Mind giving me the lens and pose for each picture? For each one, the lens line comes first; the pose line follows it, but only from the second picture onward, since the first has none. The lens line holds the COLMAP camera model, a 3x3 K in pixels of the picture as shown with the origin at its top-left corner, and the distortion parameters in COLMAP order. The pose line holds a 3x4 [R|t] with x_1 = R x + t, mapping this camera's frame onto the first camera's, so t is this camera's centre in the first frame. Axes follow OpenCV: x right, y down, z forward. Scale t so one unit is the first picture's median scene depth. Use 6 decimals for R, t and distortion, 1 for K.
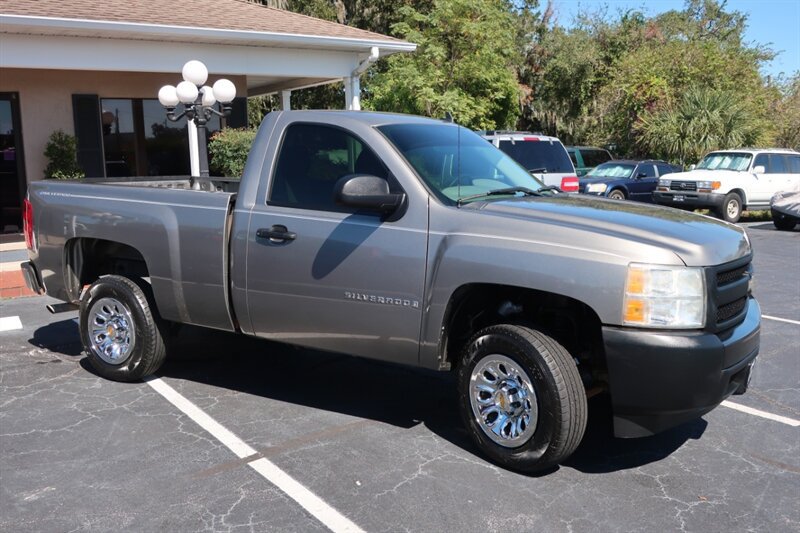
lens RADIAL K [[778.3, 0, 408.2], [0, 778.3, 269.4], [0, 0, 1]] dist [-0.016170, 0.000000]
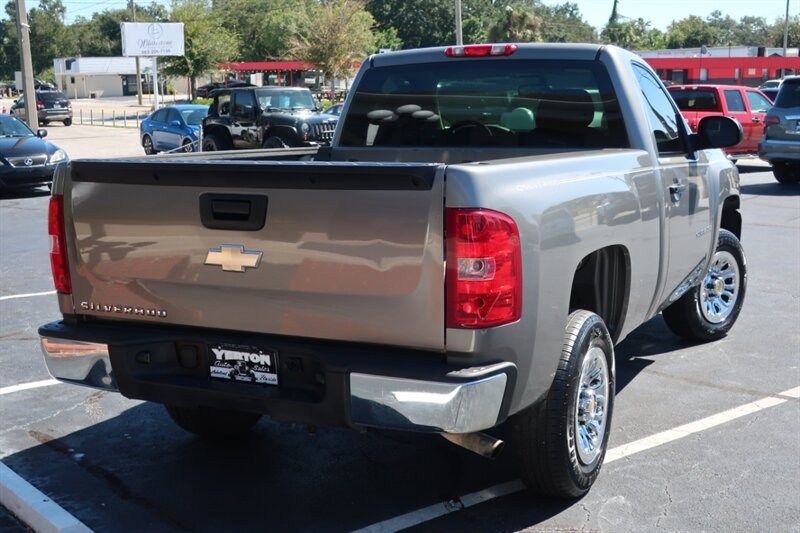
lens RADIAL K [[1047.9, 0, 405.7], [0, 1047.9, 273.4], [0, 0, 1]] dist [-0.034915, 0.000000]
pose [[-0.059649, -0.171516, 0.983374, -1.336246], [0.160080, 0.970735, 0.179021, -0.212534], [-0.985300, 0.168097, -0.030447, 1.356107]]
